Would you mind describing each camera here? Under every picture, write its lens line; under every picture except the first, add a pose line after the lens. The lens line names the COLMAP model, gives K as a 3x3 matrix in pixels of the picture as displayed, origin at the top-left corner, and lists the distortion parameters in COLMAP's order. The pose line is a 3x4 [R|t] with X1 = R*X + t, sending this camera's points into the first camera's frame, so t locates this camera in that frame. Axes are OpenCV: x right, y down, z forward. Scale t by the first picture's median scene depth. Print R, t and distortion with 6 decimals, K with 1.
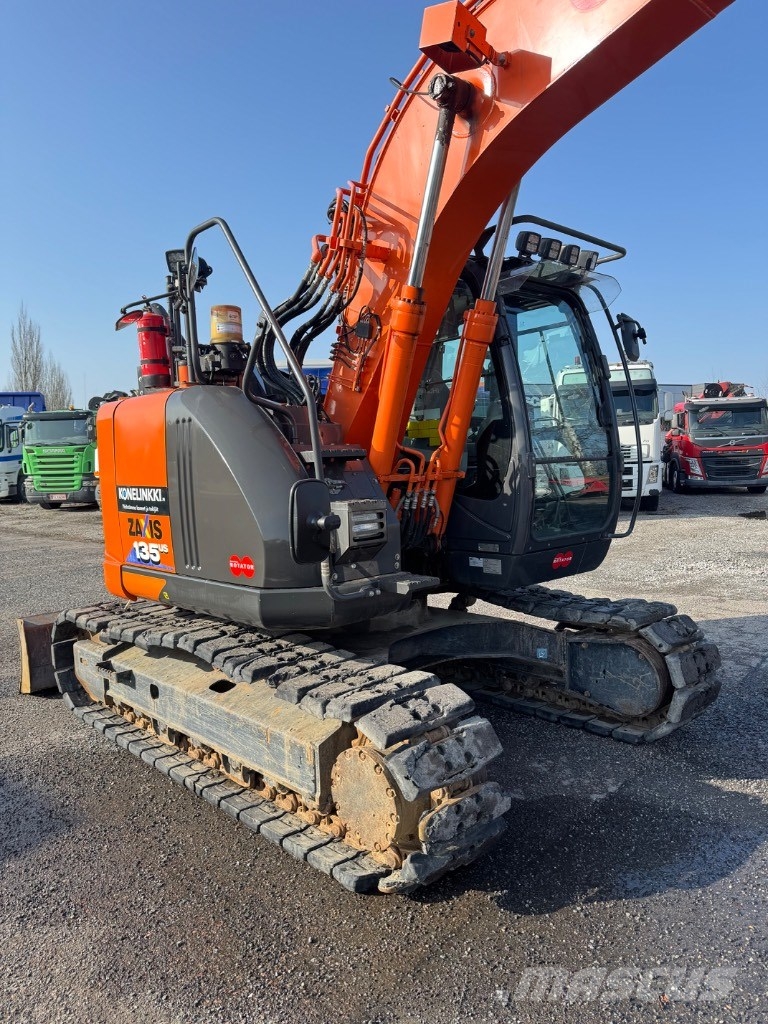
lens RADIAL K [[728.8, 0, 384.0], [0, 728.8, 512.0], [0, 0, 1]] dist [0.119815, -0.161235]
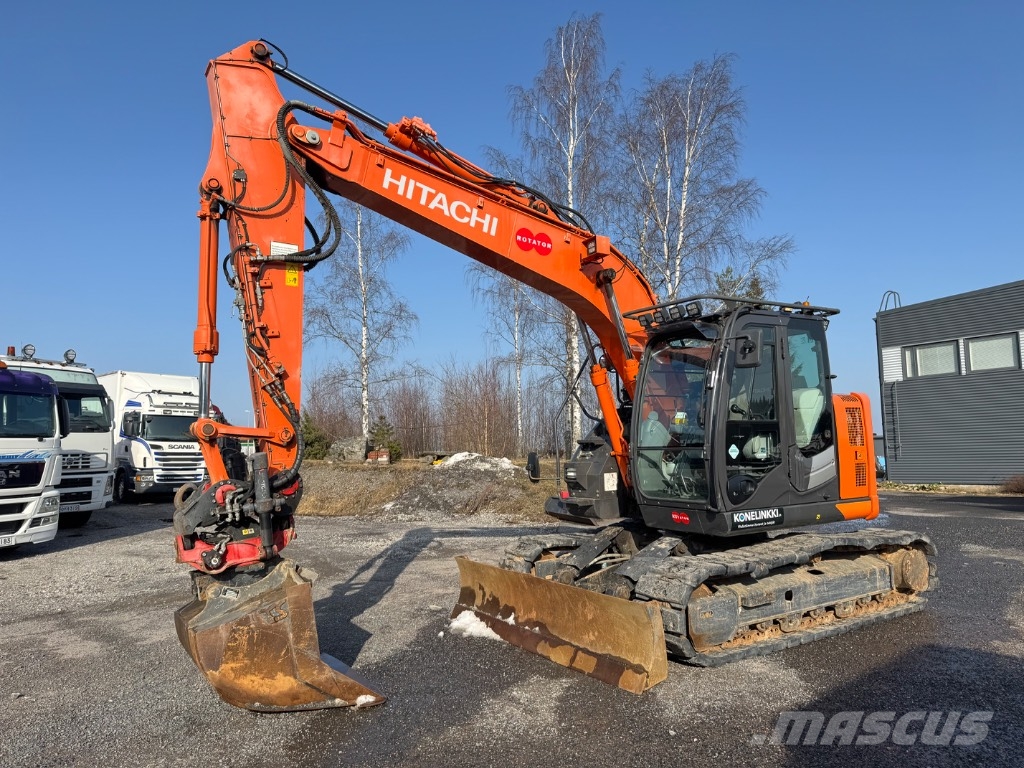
lens RADIAL K [[729.4, 0, 512.0], [0, 729.4, 384.0], [0, 0, 1]] dist [0.123406, -0.186962]
pose [[0.171059, 0.112480, 0.978819, -2.023655], [0.093381, 0.987139, -0.129755, -0.029276], [-0.980826, 0.113599, 0.158356, 1.363281]]
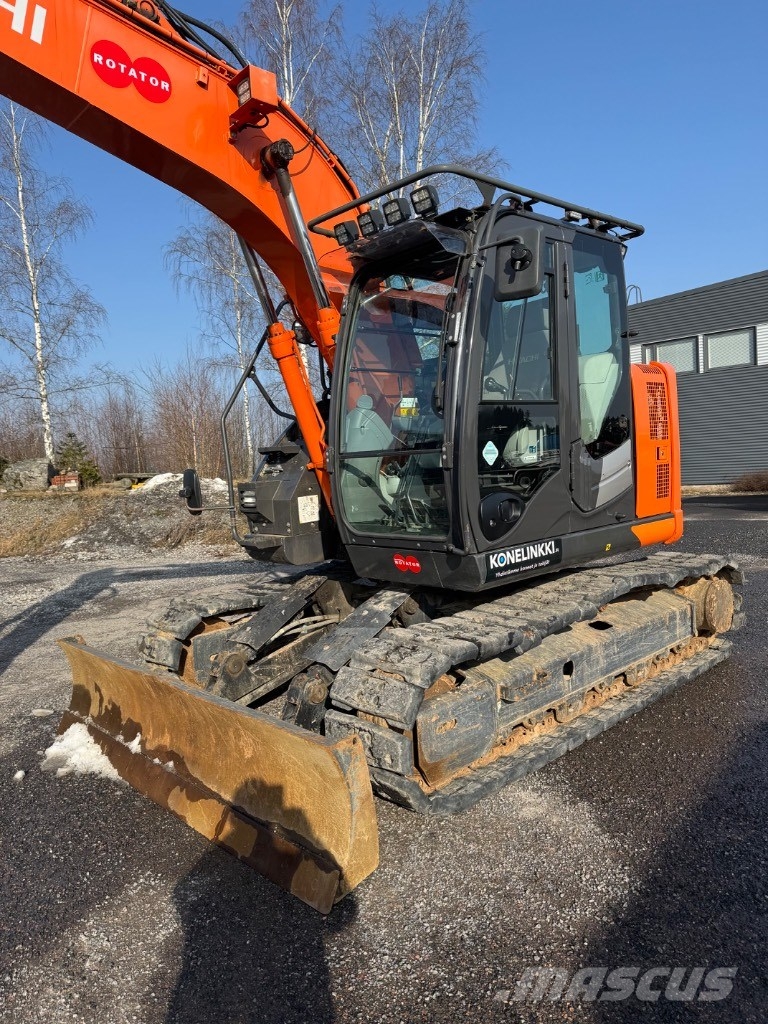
lens RADIAL K [[729.4, 0, 384.3], [0, 729.4, 523.8], [0, 0, 1]] dist [0.123406, -0.186962]
pose [[0.000281, -0.056327, 0.998412, -1.353587], [0.135645, 0.989187, 0.055769, -0.028371], [-0.990757, 0.135414, 0.007918, 1.306341]]
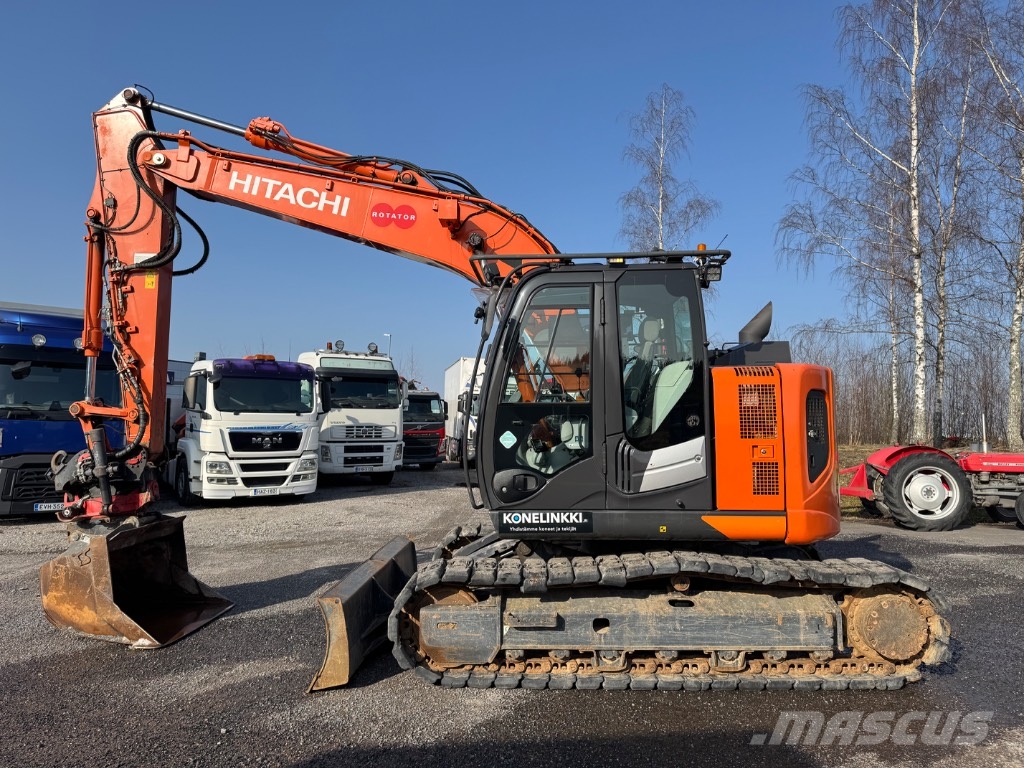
lens RADIAL K [[728.8, 0, 512.0], [0, 728.8, 384.0], [0, 0, 1]] dist [0.119815, -0.161235]
pose [[0.704477, 0.076734, 0.705567, -1.339495], [0.031198, 0.989829, -0.138799, 0.034131], [-0.709041, 0.119793, 0.694918, 0.278951]]
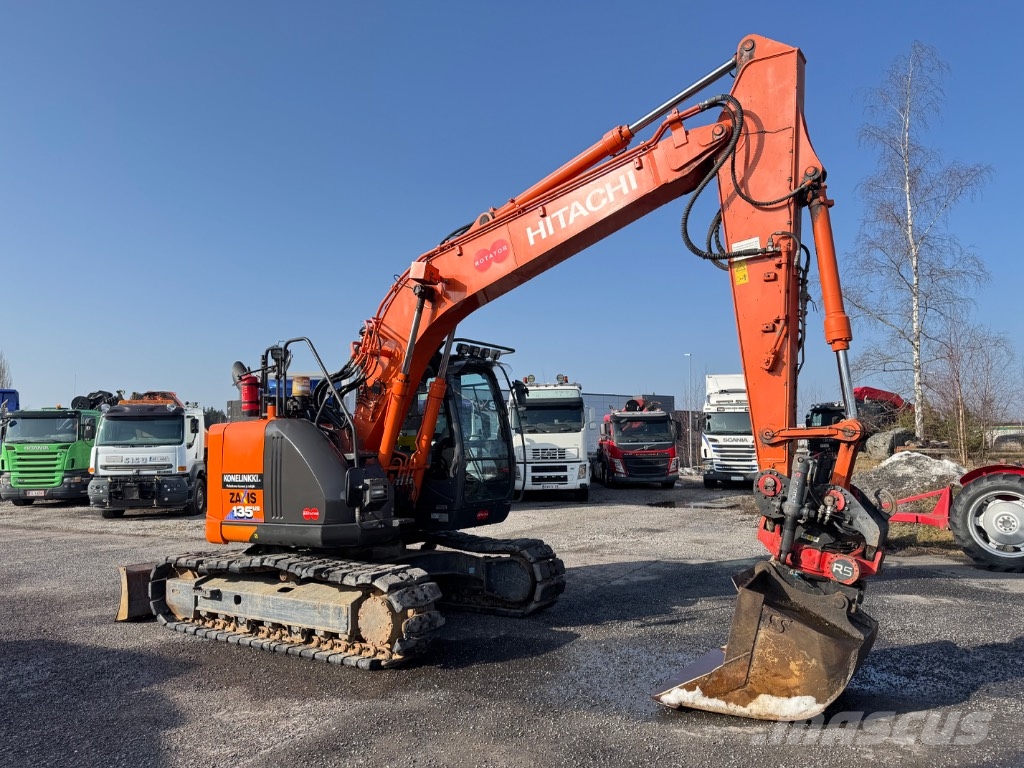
lens RADIAL K [[728.8, 0, 512.0], [0, 728.8, 384.0], [0, 0, 1]] dist [0.119815, -0.161235]
pose [[0.978234, 0.029814, 0.205352, -0.070910], [0.005781, 0.985325, -0.170590, 0.059830], [-0.207424, 0.168064, 0.963706, -0.874649]]
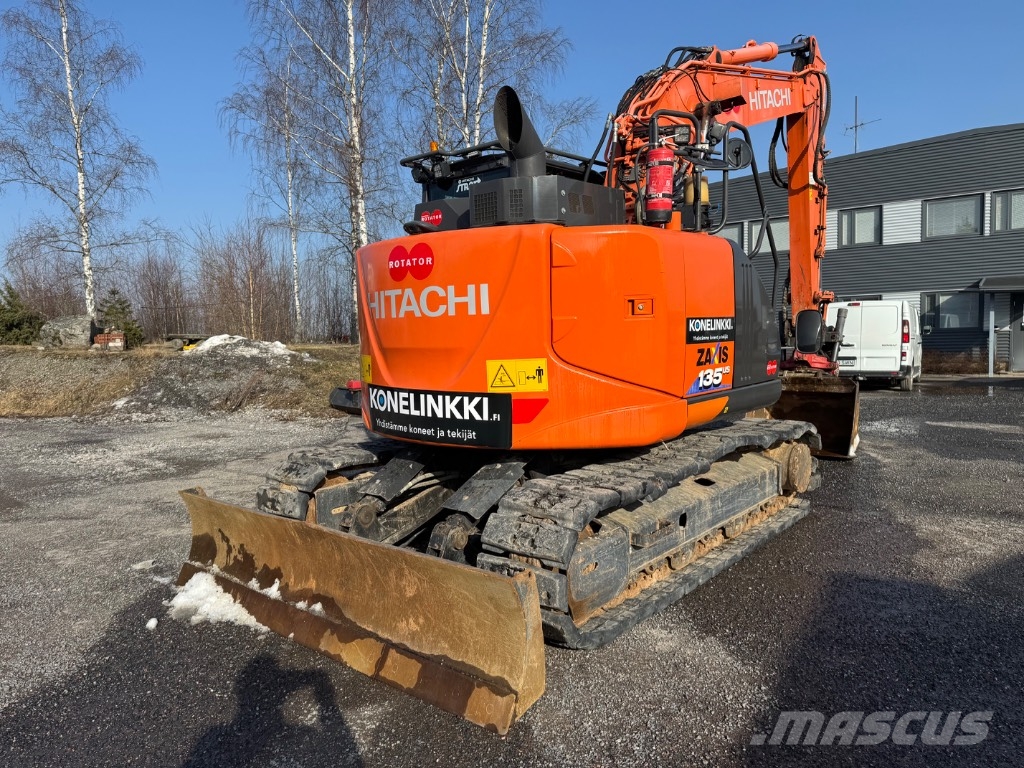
lens RADIAL K [[731.2, 0, 510.5], [0, 731.2, 398.7], [0, 0, 1]] dist [0.114807, -0.163650]
pose [[-0.113997, -0.059463, 0.991700, -1.401170], [0.105037, 0.991891, 0.071548, -0.024842], [-0.987913, 0.112321, -0.106827, 1.442622]]
